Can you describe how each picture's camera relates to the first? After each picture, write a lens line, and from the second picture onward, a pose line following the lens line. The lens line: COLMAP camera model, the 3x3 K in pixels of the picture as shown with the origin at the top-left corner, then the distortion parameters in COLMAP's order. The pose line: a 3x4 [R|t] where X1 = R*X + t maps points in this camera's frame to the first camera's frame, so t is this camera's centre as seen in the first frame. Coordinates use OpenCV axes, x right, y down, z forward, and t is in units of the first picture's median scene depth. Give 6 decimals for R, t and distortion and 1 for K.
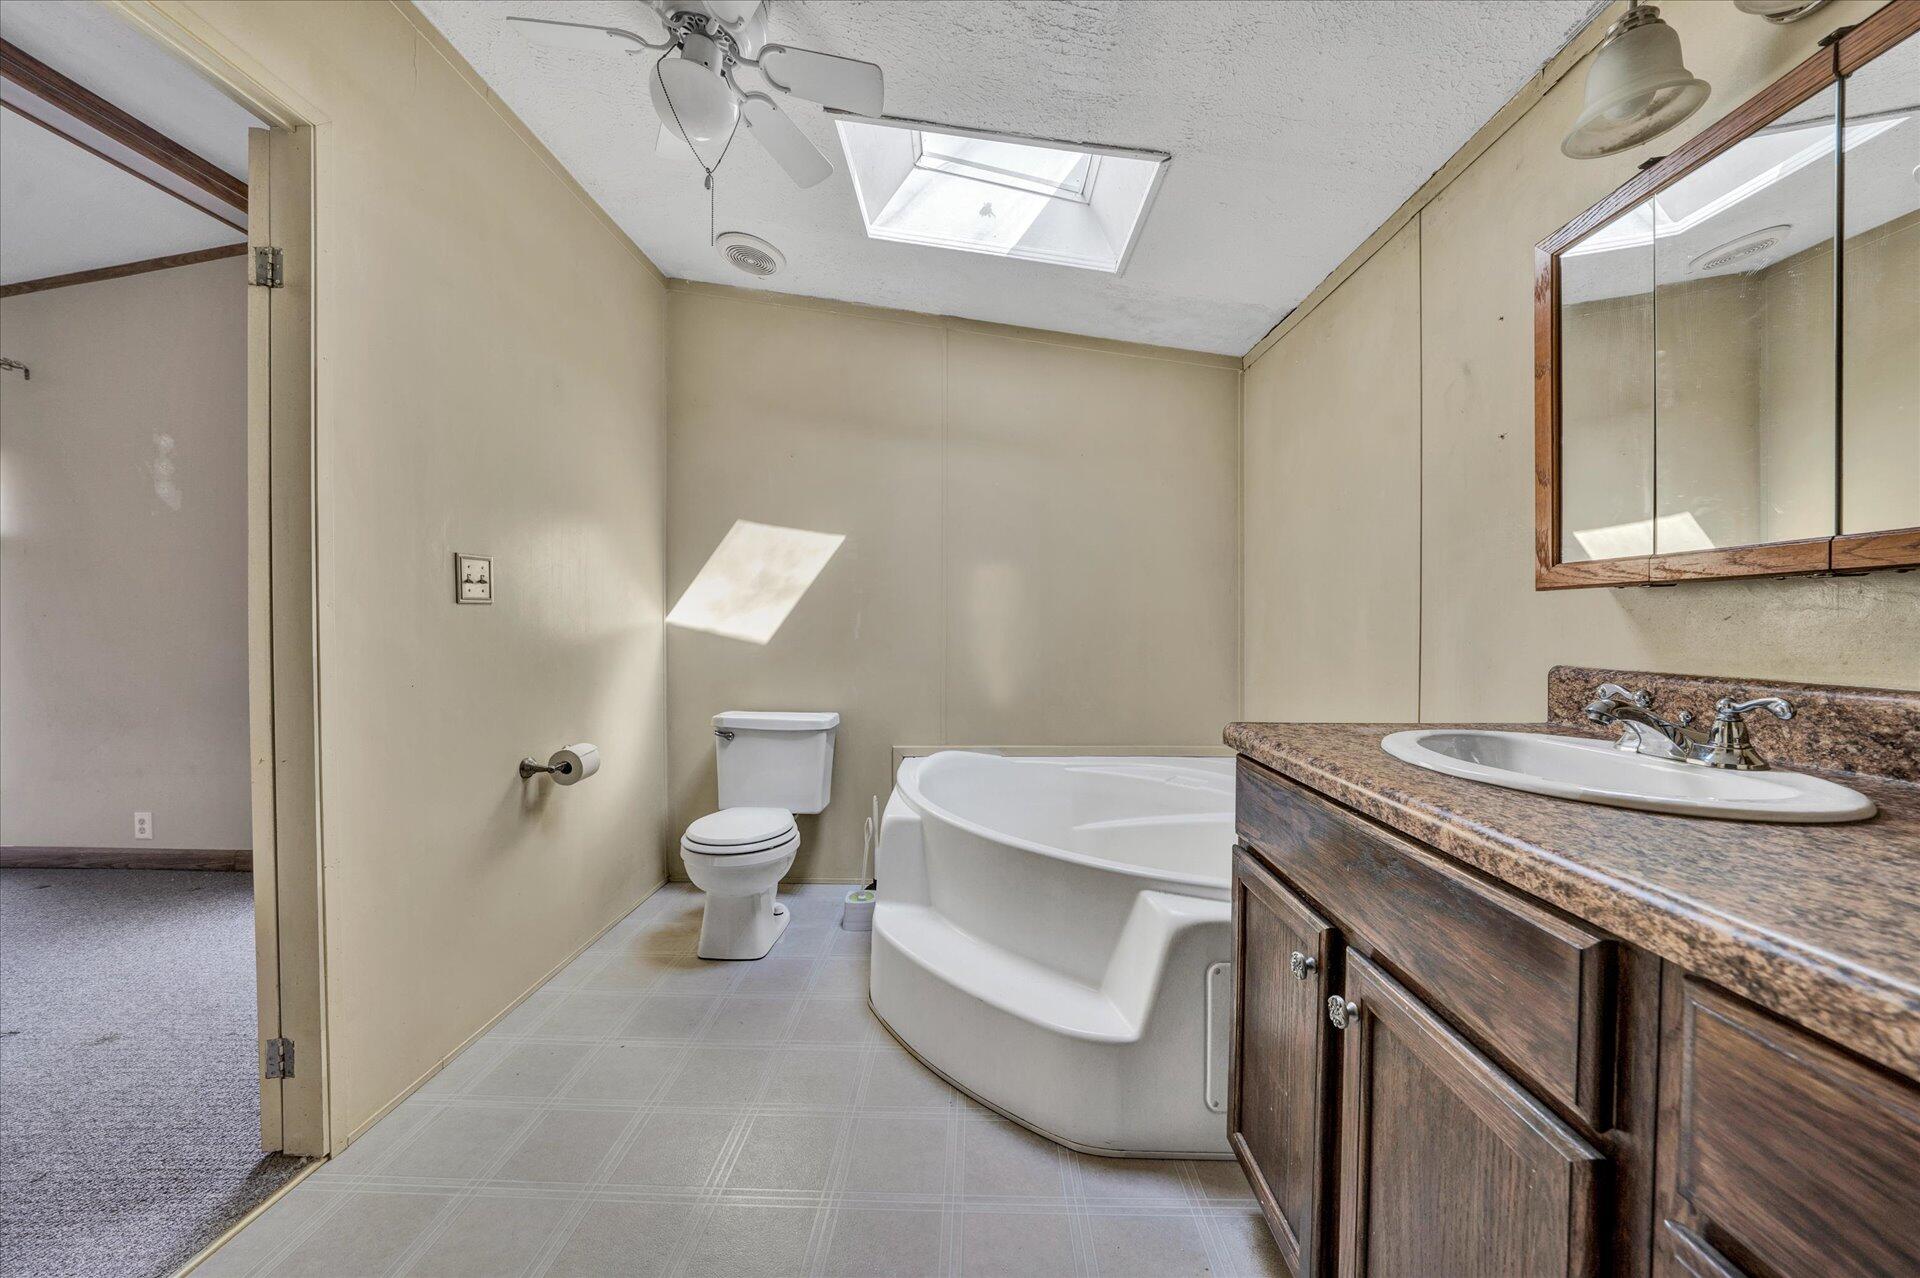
lens RADIAL K [[668.4, 0, 959.1], [0, 668.4, 630.9], [0, 0, 1]] dist [-0.025478, 0.004796]
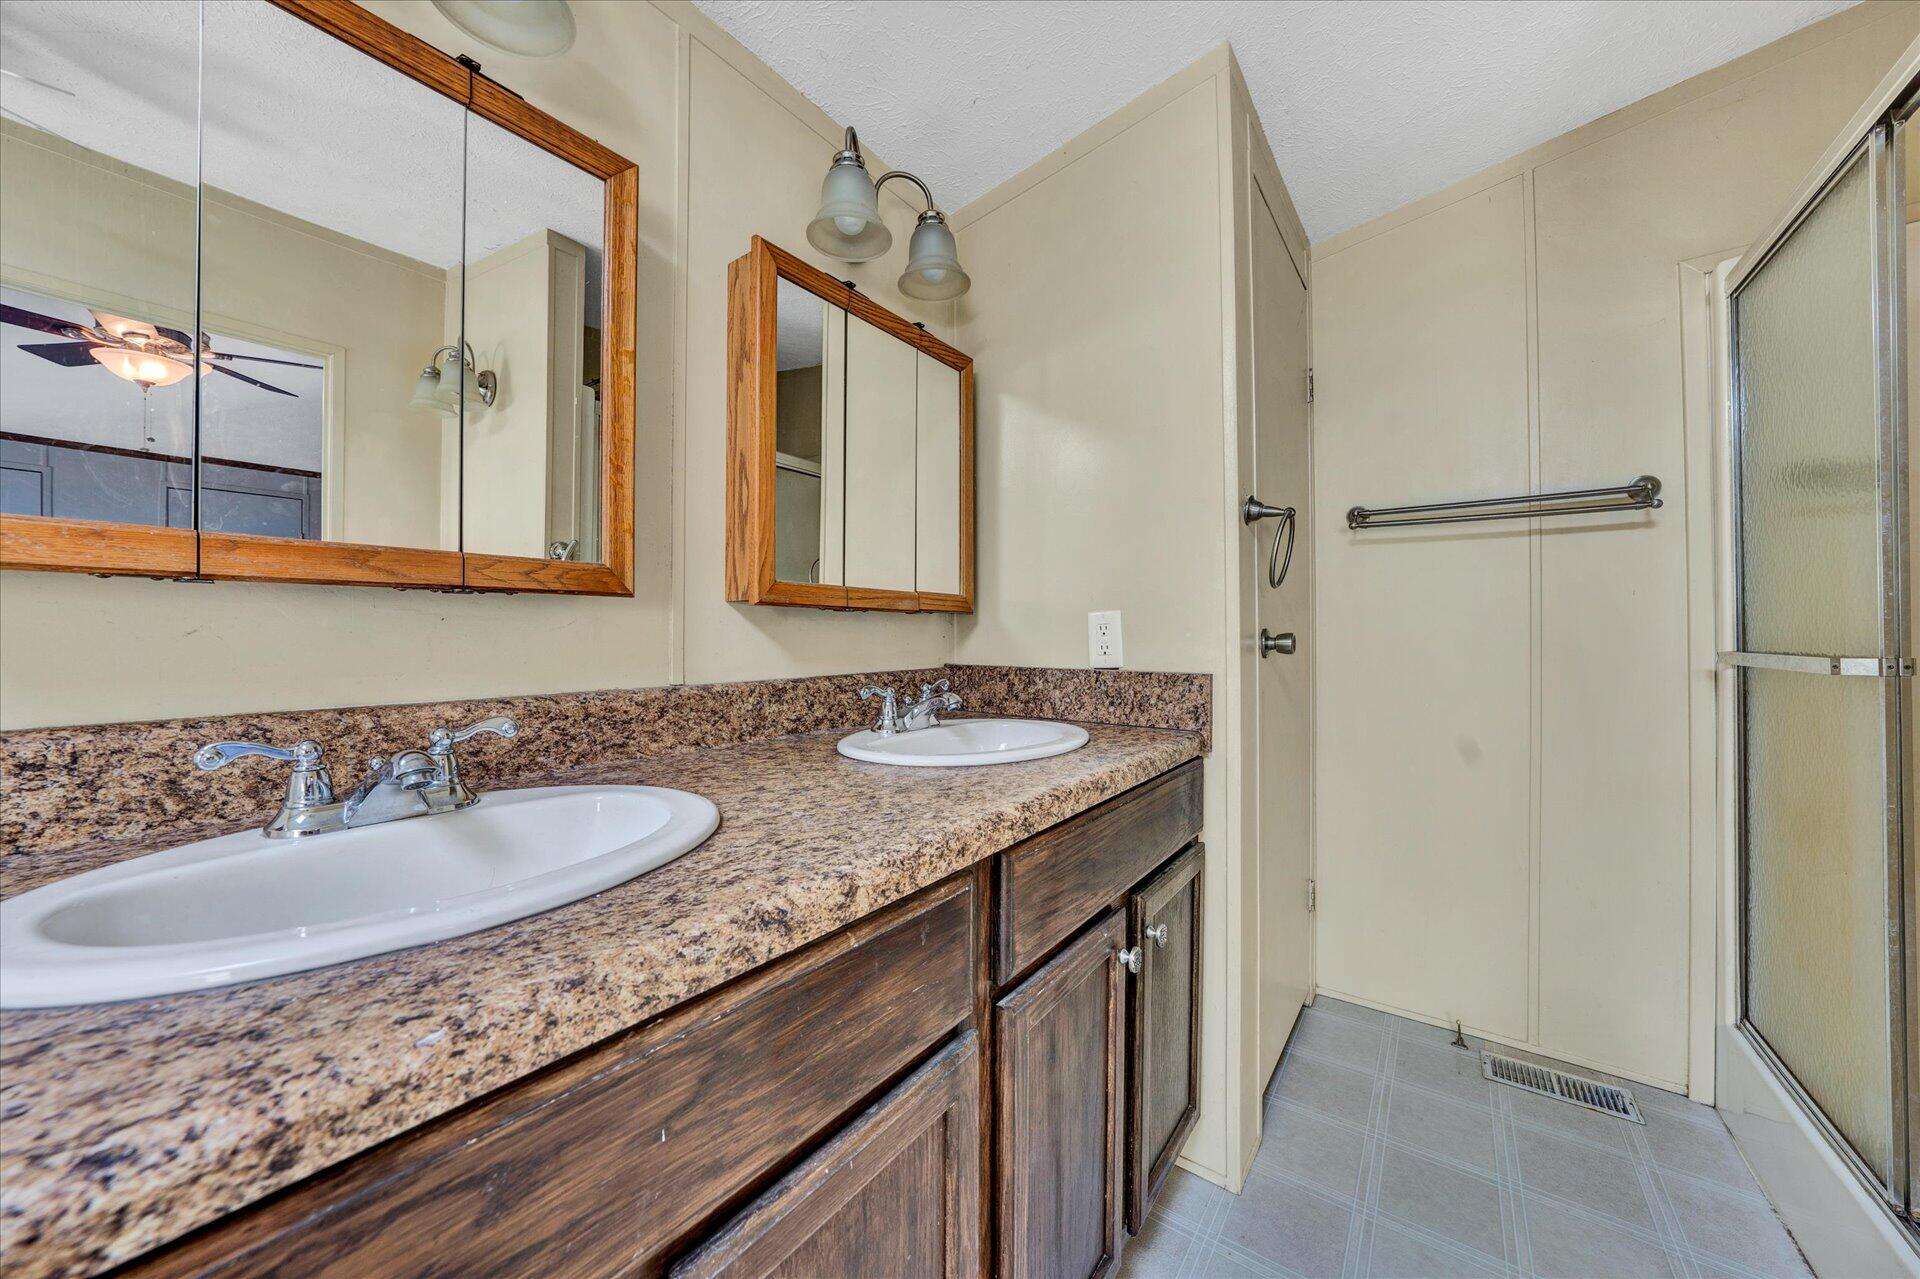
lens RADIAL K [[668.4, 0, 960.3], [0, 668.4, 634.4], [0, 0, 1]] dist [-0.025478, 0.004796]
pose [[-0.822435, -0.000072, 0.568859, 0.166962], [0.005498, 0.999952, 0.008076, -0.028453], [-0.568833, 0.009770, -0.822395, 1.708374]]
